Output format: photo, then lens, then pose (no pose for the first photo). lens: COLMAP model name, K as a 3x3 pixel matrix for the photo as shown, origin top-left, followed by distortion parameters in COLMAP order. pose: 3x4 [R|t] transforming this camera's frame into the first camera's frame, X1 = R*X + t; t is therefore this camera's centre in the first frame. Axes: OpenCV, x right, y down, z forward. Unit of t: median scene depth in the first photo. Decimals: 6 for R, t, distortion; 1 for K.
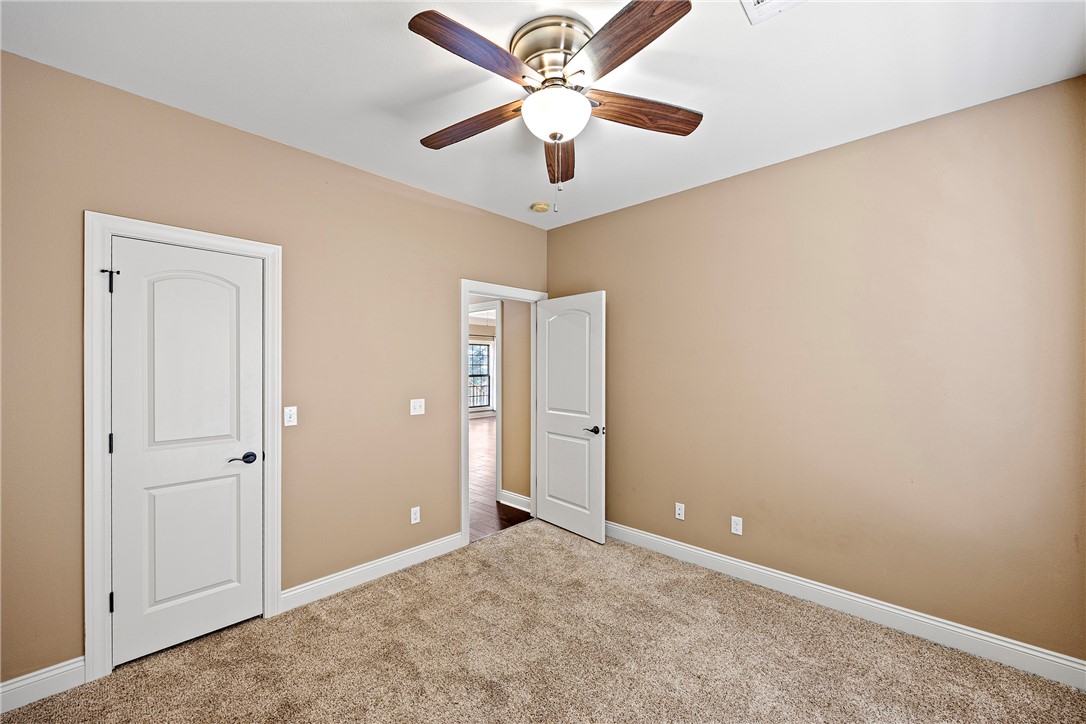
lens RADIAL K [[432.9, 0, 543.0], [0, 432.9, 362.0], [0, 0, 1]] dist [-0.000584, -0.000012]
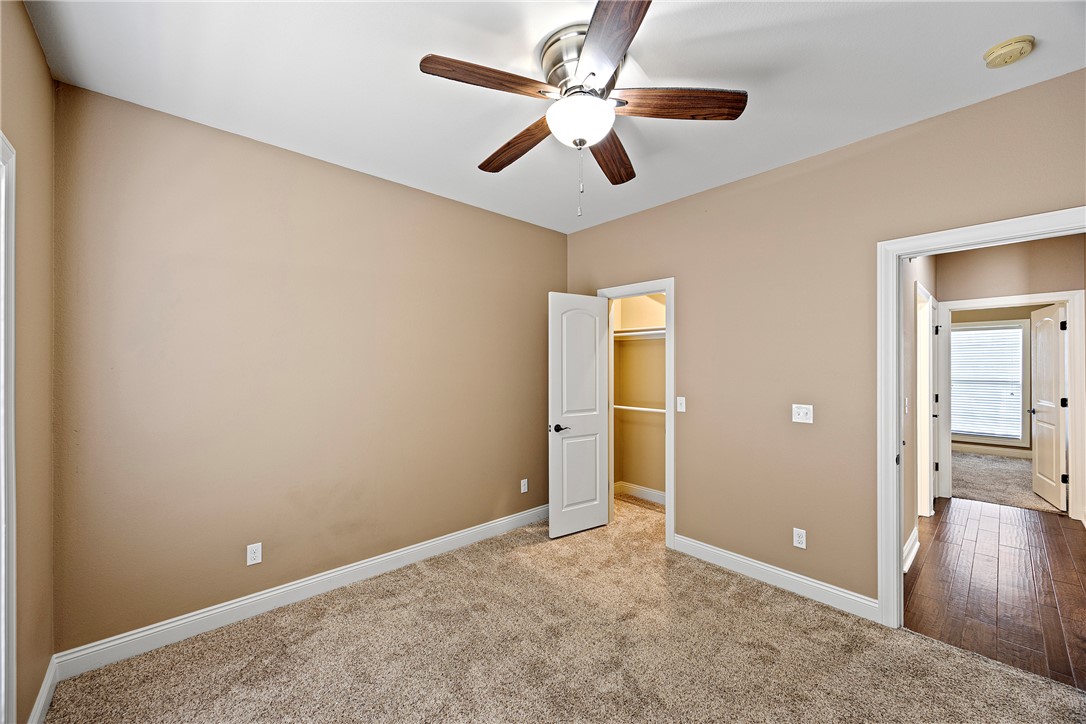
lens RADIAL K [[426.8, 0, 545.8], [0, 426.8, 349.2], [0, 0, 1]] dist [0.000774, -0.000091]
pose [[-0.071273, -0.023607, -0.997177, 0.740107], [0.021314, 0.999456, -0.025185, -0.018152], [0.997229, -0.023049, -0.070731, 0.684553]]
